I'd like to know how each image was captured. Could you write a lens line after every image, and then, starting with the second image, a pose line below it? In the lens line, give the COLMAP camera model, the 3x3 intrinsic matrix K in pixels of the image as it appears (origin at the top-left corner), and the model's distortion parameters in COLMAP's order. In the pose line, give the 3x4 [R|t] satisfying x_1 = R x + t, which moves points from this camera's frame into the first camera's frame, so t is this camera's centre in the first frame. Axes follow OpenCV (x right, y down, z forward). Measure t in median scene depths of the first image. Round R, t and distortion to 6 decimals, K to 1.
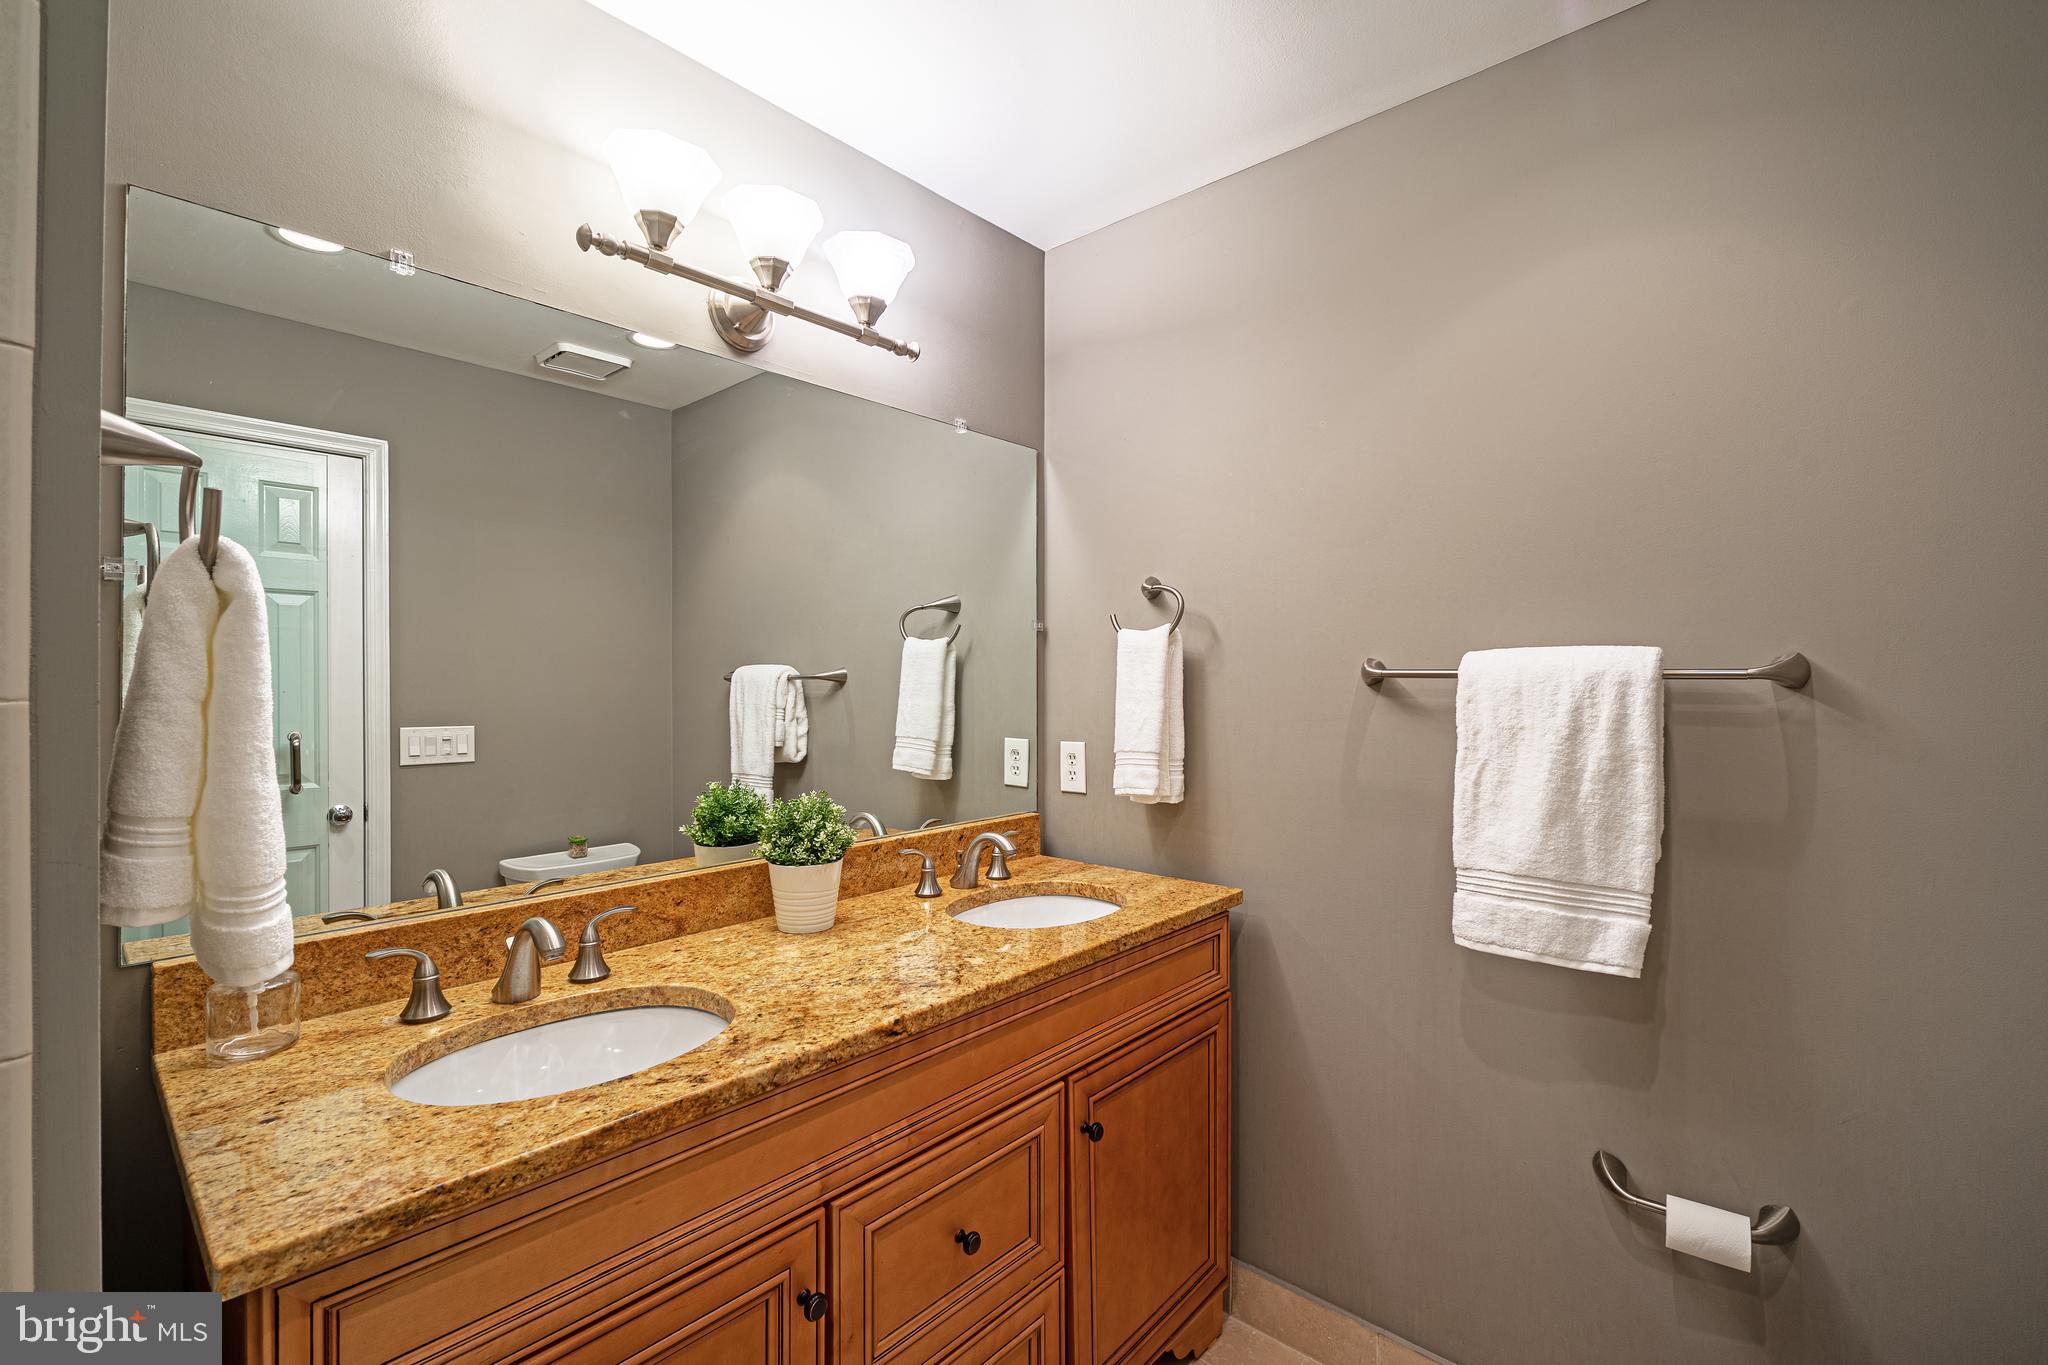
lens RADIAL K [[890.2, 0, 1021.6], [0, 890.2, 669.9], [0, 0, 1]] dist [-0.004697, -0.000776]
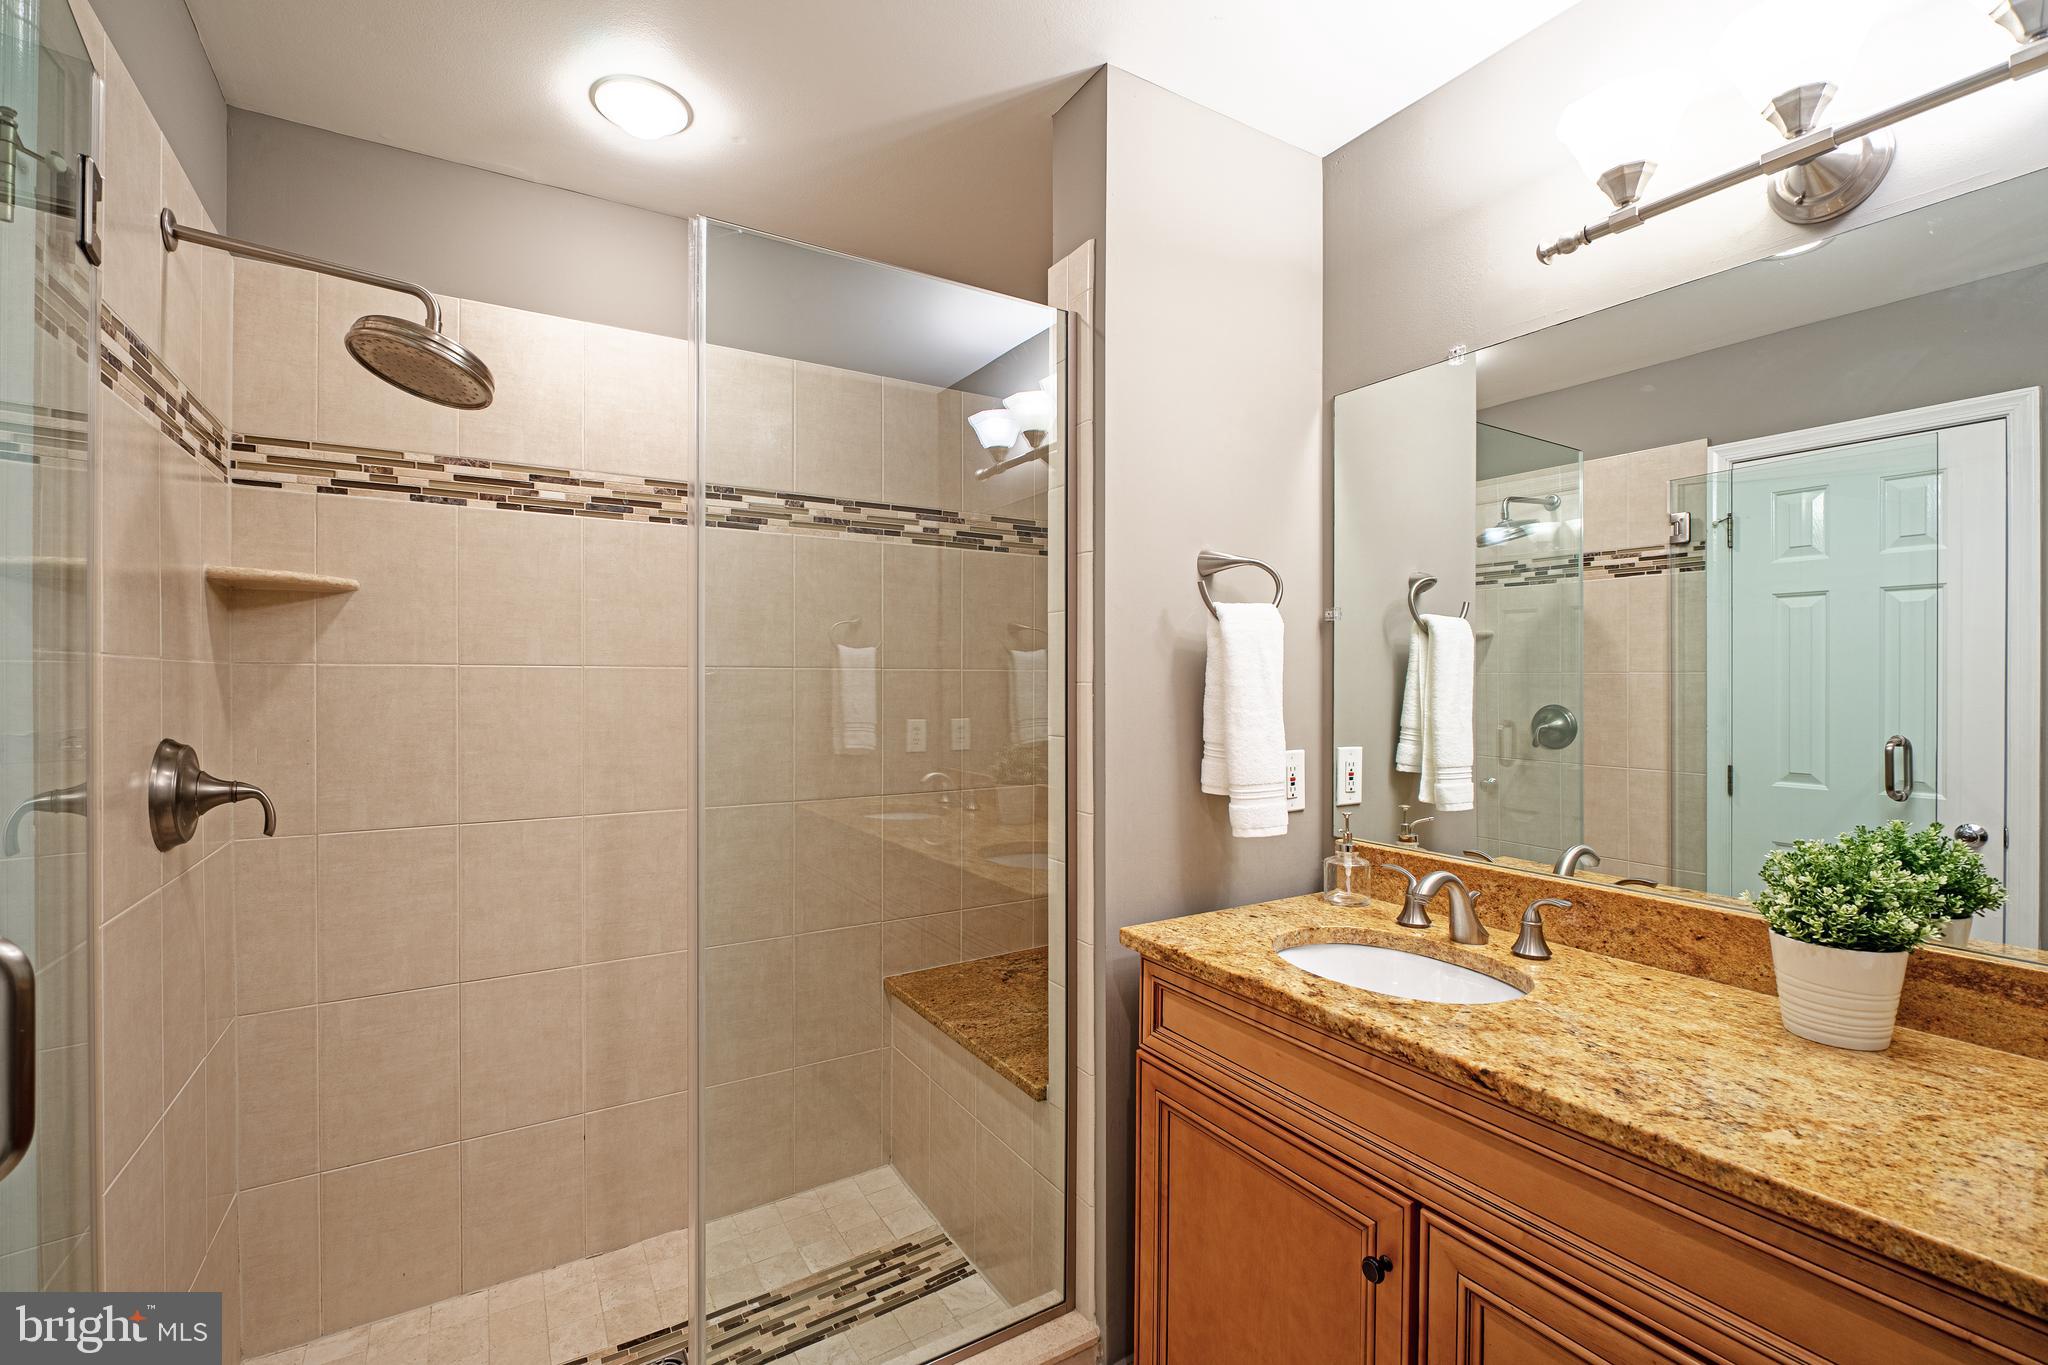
lens RADIAL K [[890.2, 0, 1022.9], [0, 890.2, 688.1], [0, 0, 1]] dist [-0.004697, -0.000776]
pose [[-0.278396, 0.007724, -0.960435, 0.727078], [0.006294, 0.999961, 0.006217, 0.016536], [0.960446, -0.004314, -0.278434, 0.737116]]
